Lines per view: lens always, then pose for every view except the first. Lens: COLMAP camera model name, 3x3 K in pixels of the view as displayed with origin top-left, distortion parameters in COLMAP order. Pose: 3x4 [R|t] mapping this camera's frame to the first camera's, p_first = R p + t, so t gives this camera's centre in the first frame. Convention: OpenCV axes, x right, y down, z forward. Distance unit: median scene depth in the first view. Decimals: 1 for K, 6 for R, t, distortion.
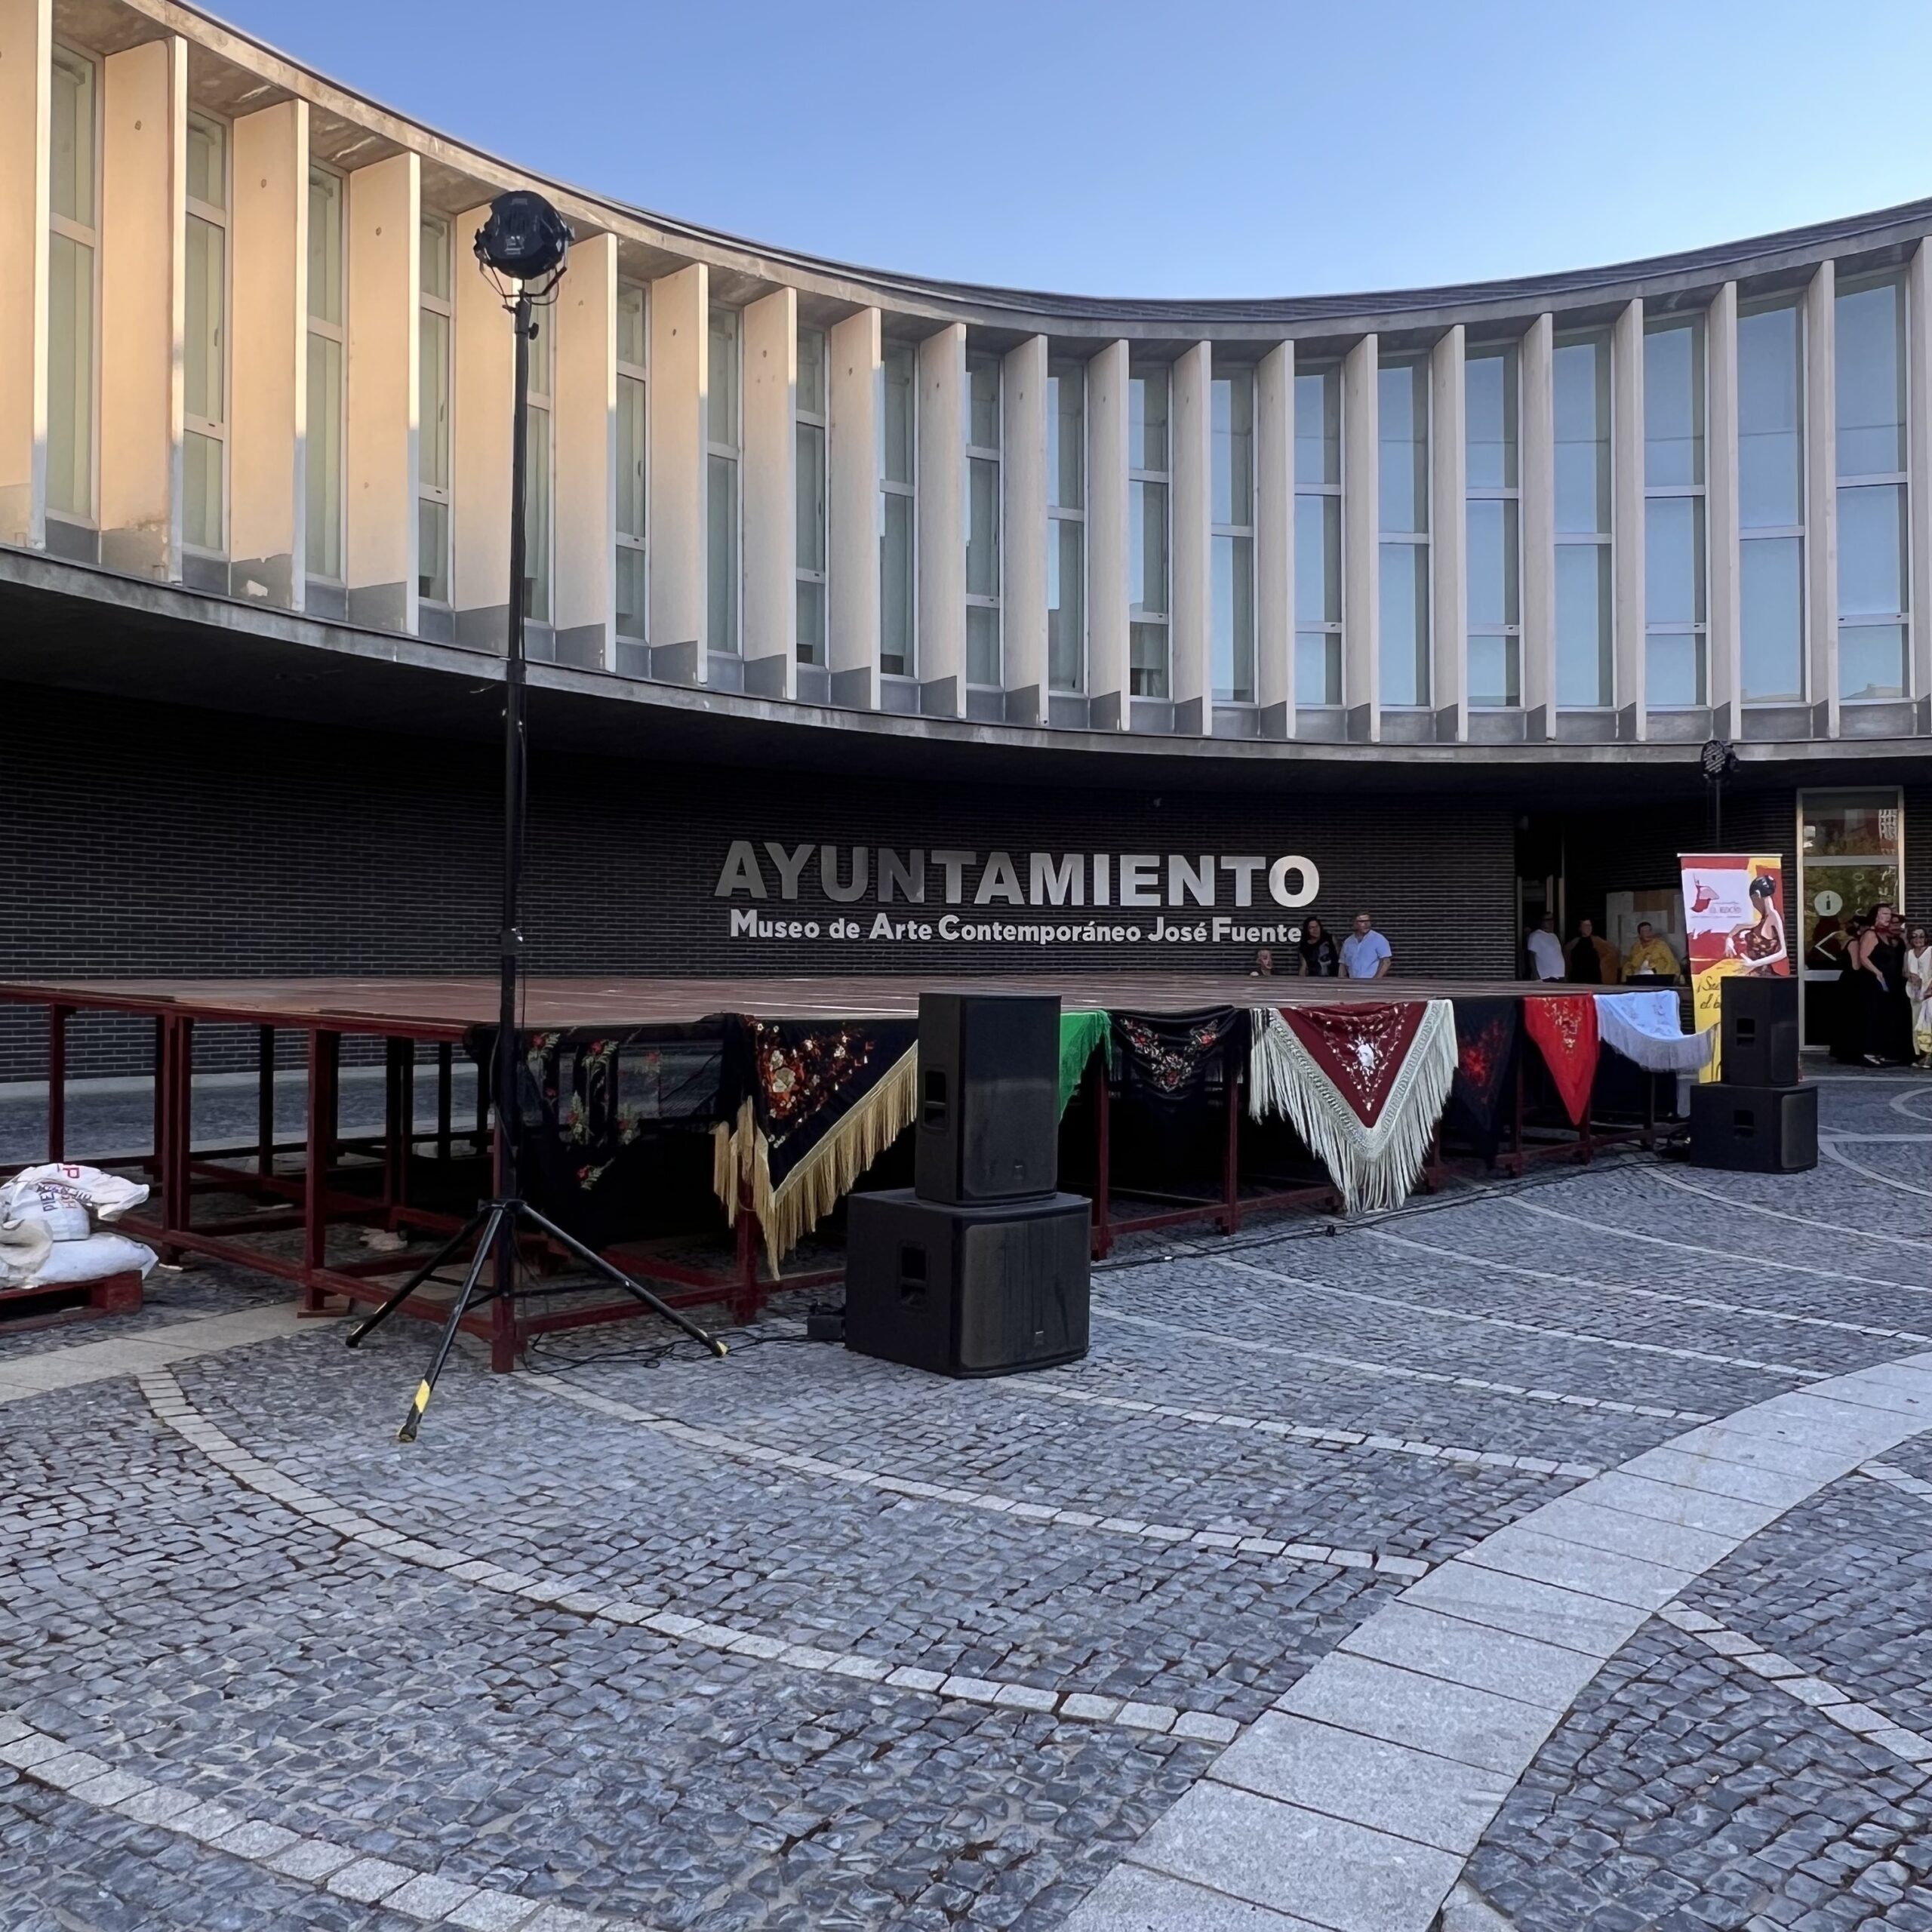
lens RADIAL K [[1798.0, 0, 966.0], [0, 1798.0, 966.0], [0, 0, 1]] dist [0.008616, -0.001897]
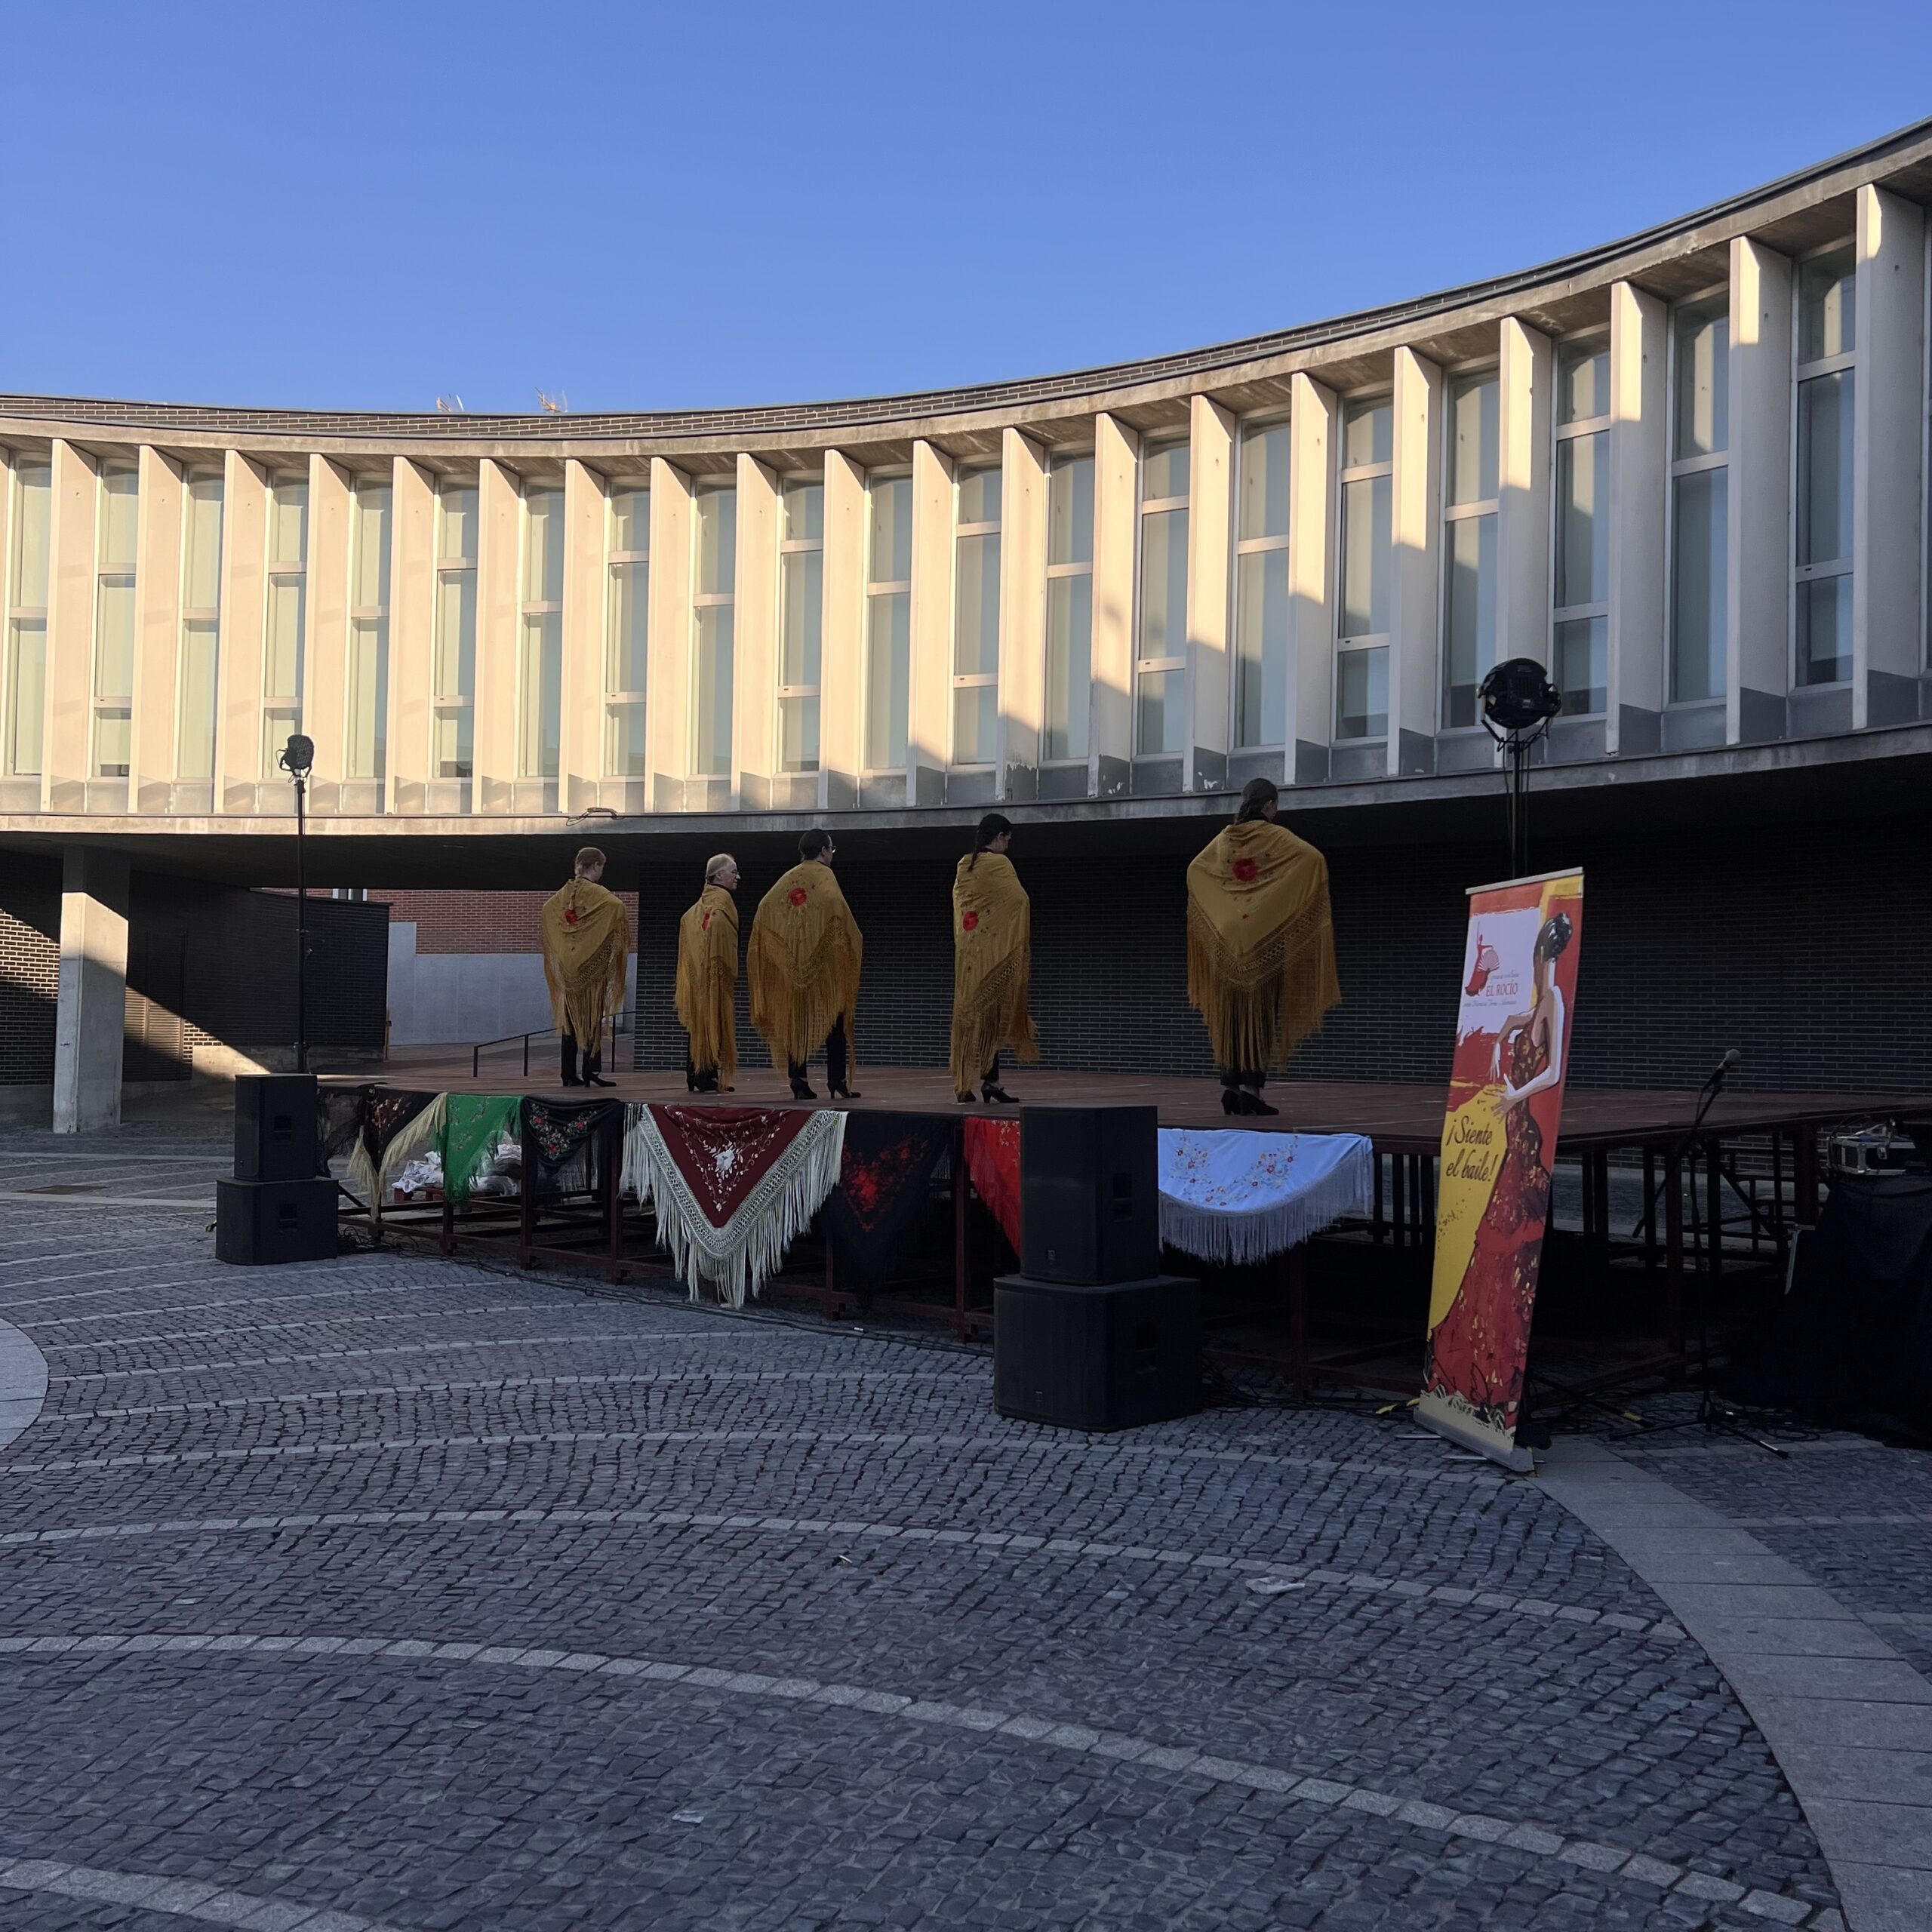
lens RADIAL K [[1933.2, 0, 970.2], [0, 1933.2, 965.7], [0, 0, 1]] dist [0.178188, -0.506186]
pose [[-0.050172, -0.038303, -0.998006, 0.640709], [-0.010364, 0.999230, -0.037829, -0.009835], [0.998687, 0.008446, -0.050530, 0.567344]]
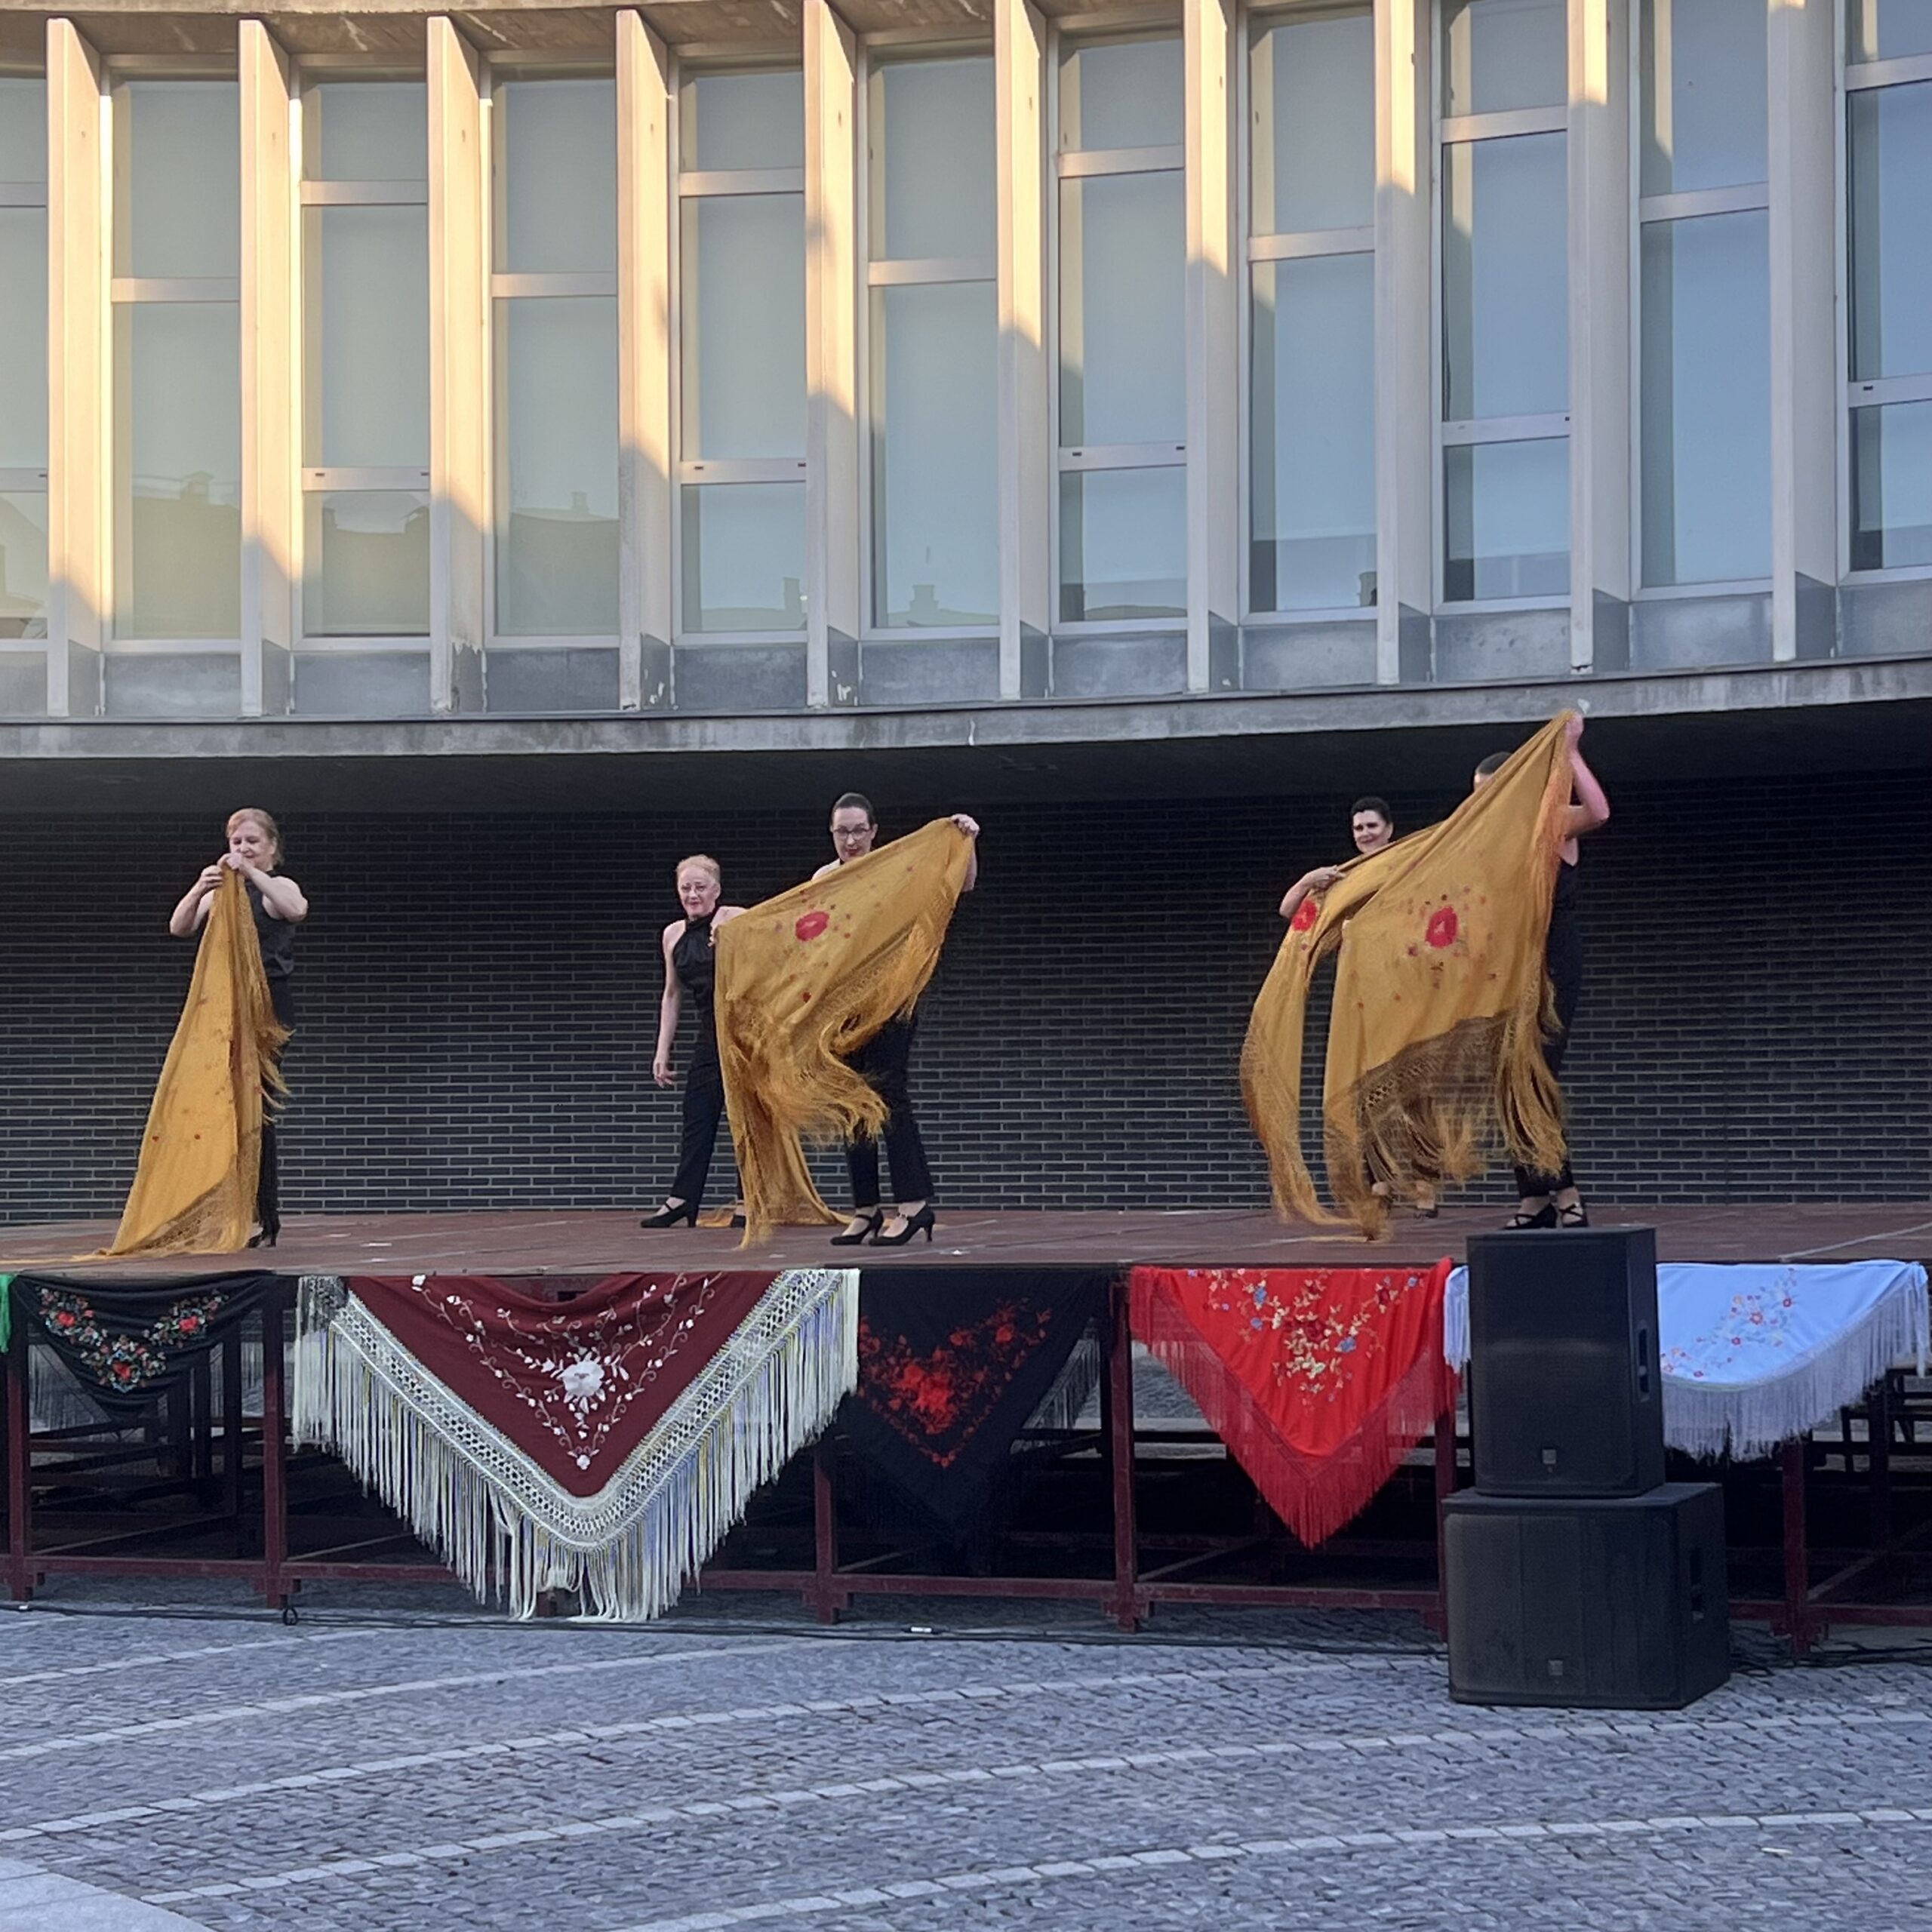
lens RADIAL K [[3980.8, 0, 989.2], [0, 3980.8, 995.0], [0, 0, 1]] dist [0.212166, -0.631975]
pose [[0.339574, -0.043496, -0.939573, 0.724135], [0.014438, 0.999054, -0.041032, -0.007228], [0.940469, 0.000367, 0.339881, 0.319933]]
